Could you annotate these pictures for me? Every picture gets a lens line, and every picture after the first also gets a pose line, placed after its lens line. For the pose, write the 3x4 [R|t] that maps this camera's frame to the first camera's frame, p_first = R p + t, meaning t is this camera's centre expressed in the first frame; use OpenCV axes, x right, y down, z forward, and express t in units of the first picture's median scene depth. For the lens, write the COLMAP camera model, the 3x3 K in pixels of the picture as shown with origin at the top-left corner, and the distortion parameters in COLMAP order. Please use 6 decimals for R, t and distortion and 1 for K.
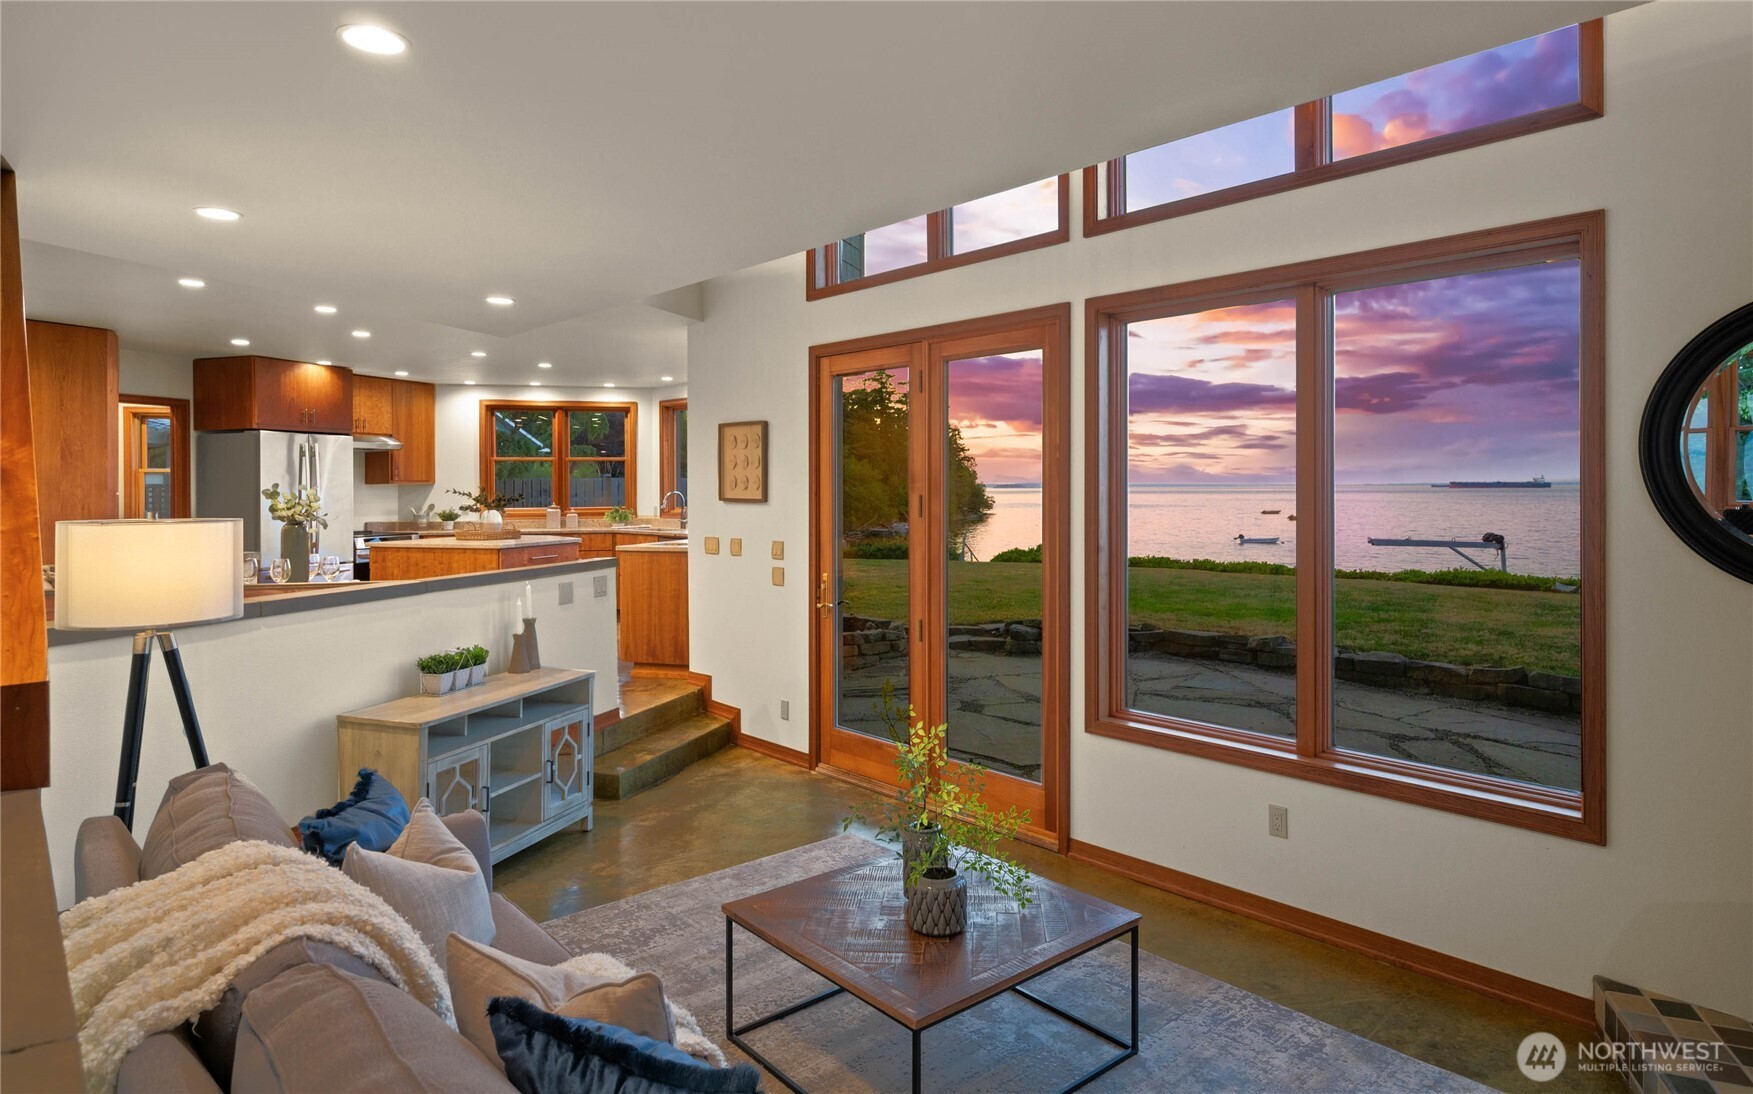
lens RADIAL K [[1004.2, 0, 924.6], [0, 1004.2, 490.9], [0, 0, 1]] dist [0.005547, -0.001049]
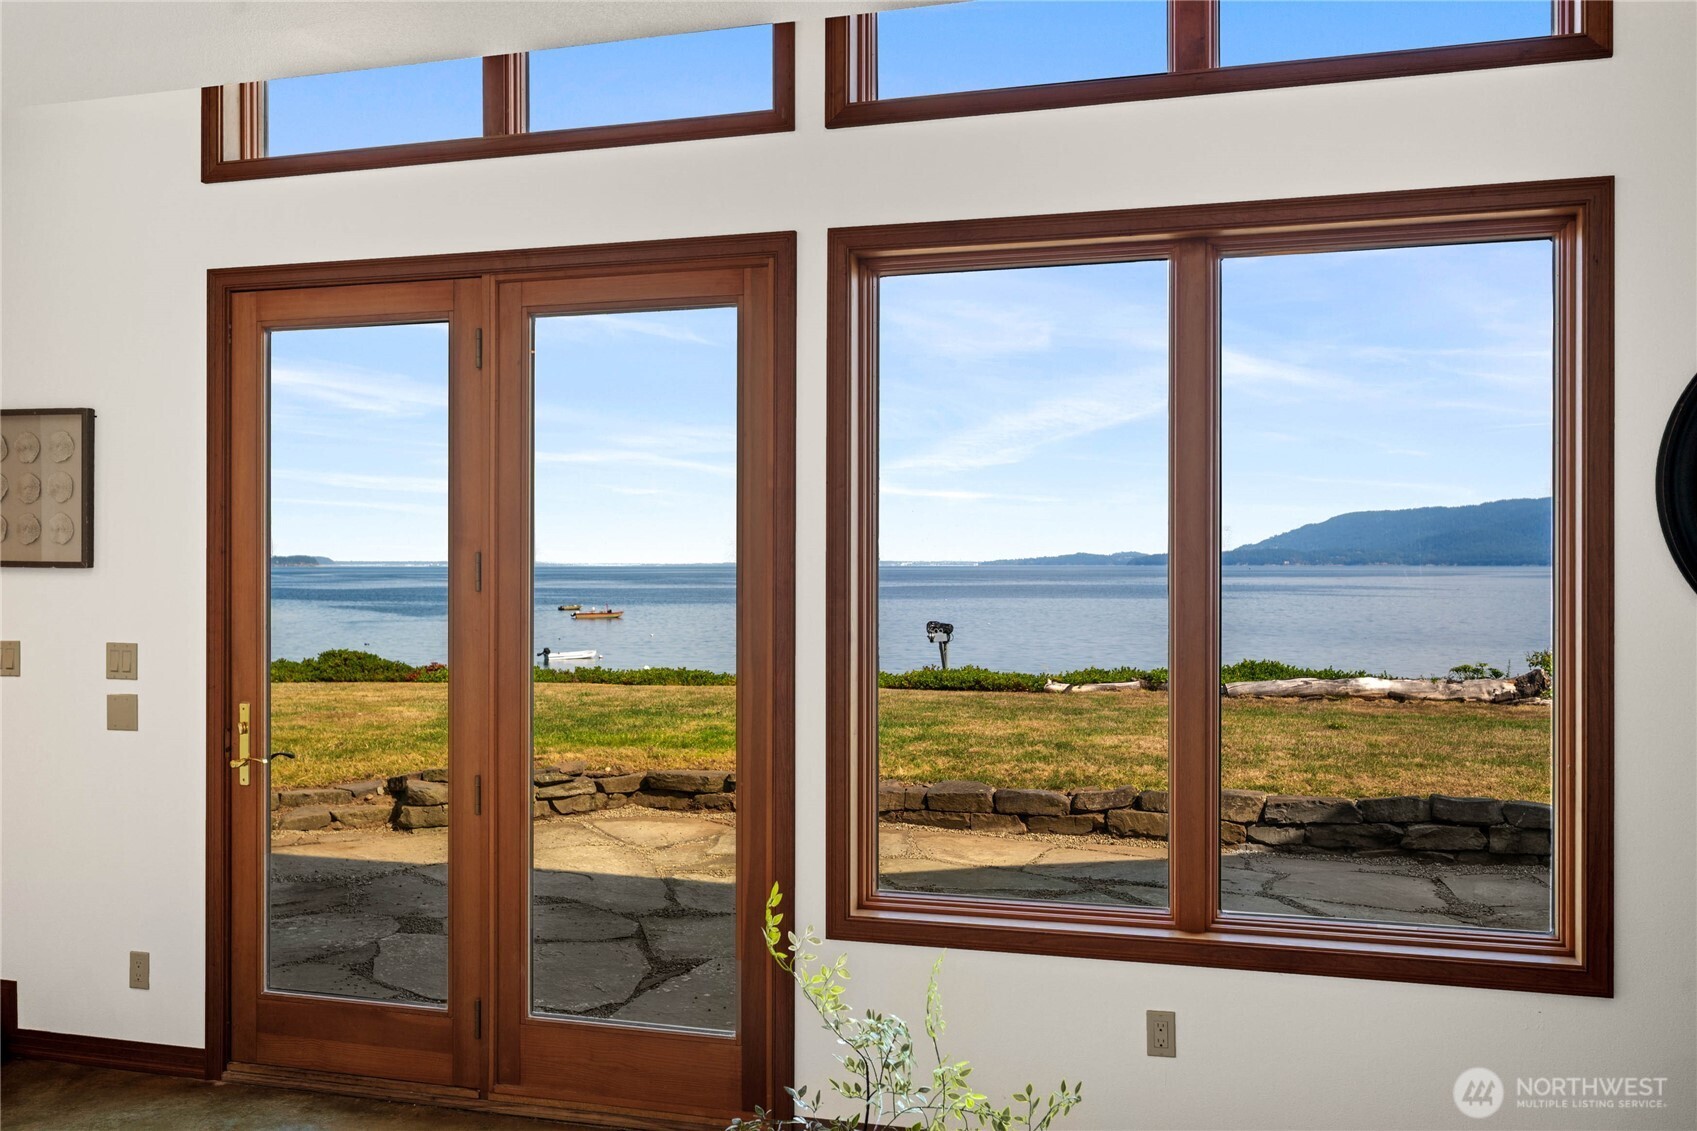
lens RADIAL K [[1469.7, 0, 840.2], [0, 1469.7, 561.4], [0, 0, 1]] dist [-0.006987, 0.003145]
pose [[0.862355, 0.004754, 0.506282, -0.217227], [-0.000586, 0.999965, -0.008393, 0.014685], [-0.506304, 0.006941, 0.862327, 0.172127]]
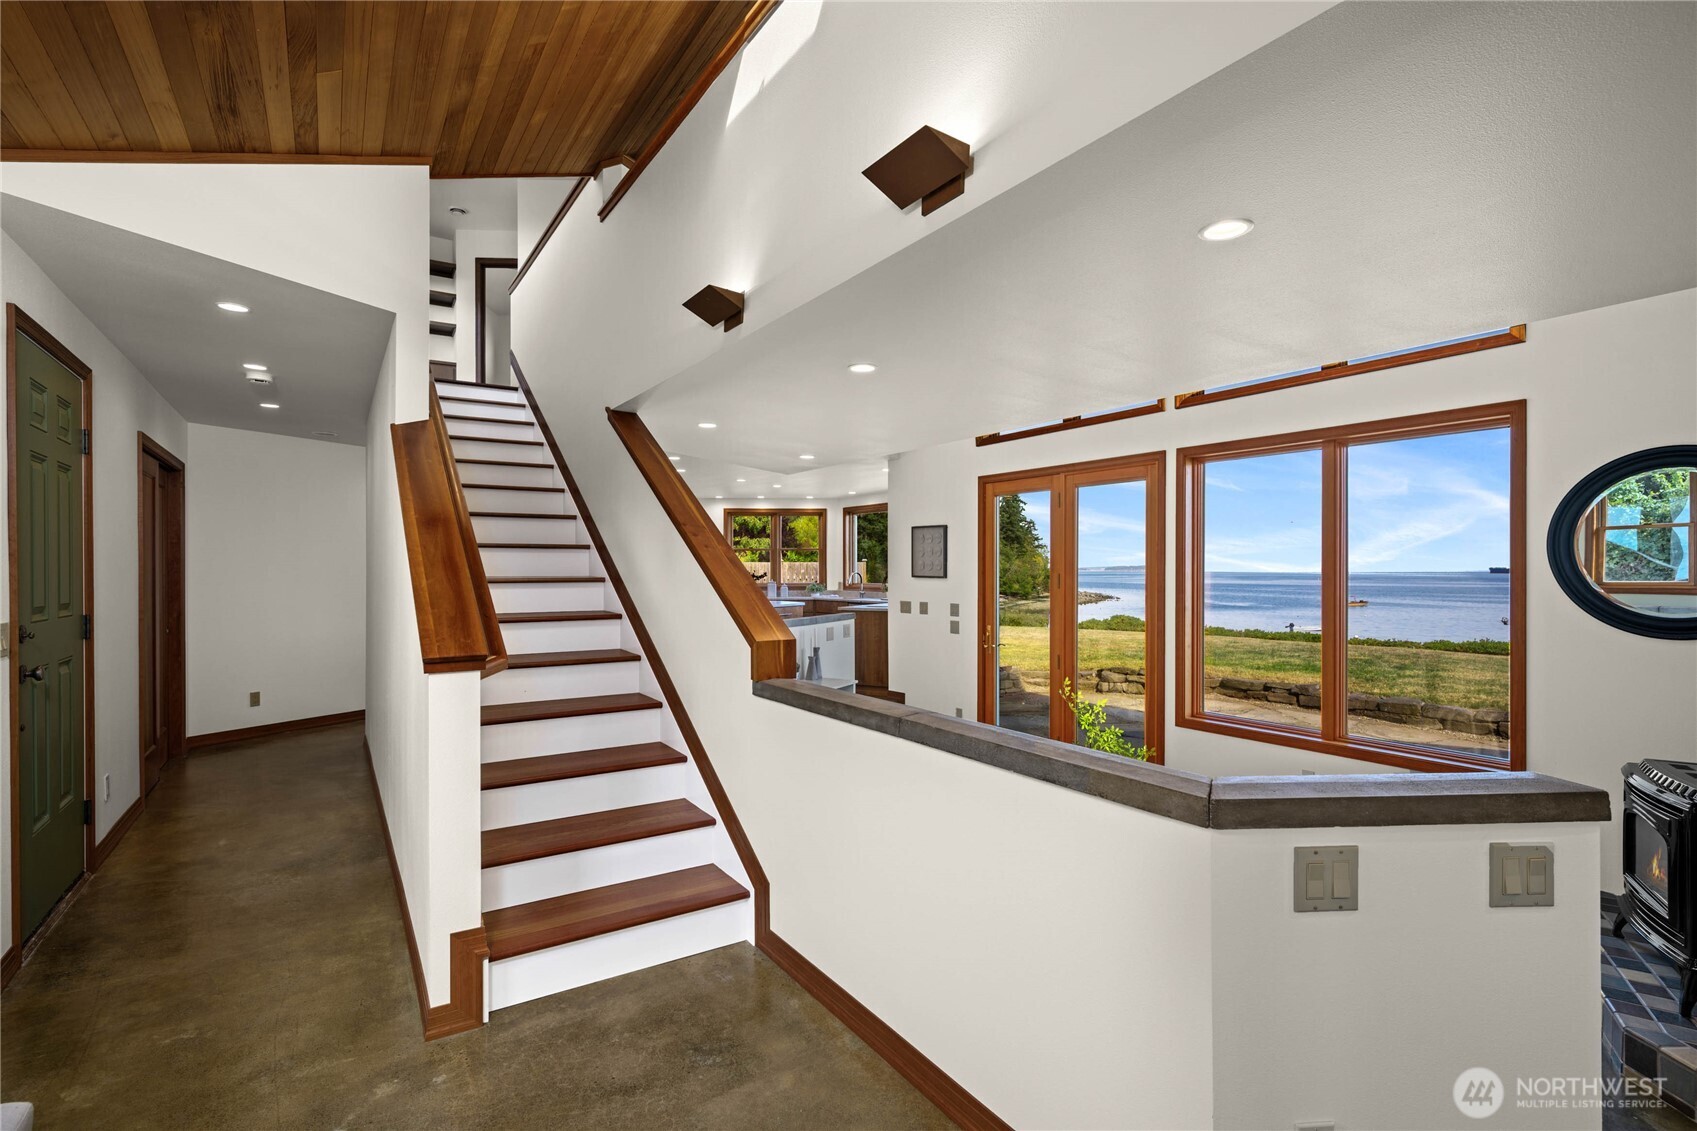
lens RADIAL K [[831.7, 0, 839.2], [0, 831.7, 571.3], [0, 0, 1]] dist [0.007076, 0.000150]
pose [[0.982091, 0.004964, -0.188344, -0.083863], [-0.005364, 0.999984, -0.001618, 0.003744], [0.188333, 0.002600, 0.982102, -0.279145]]
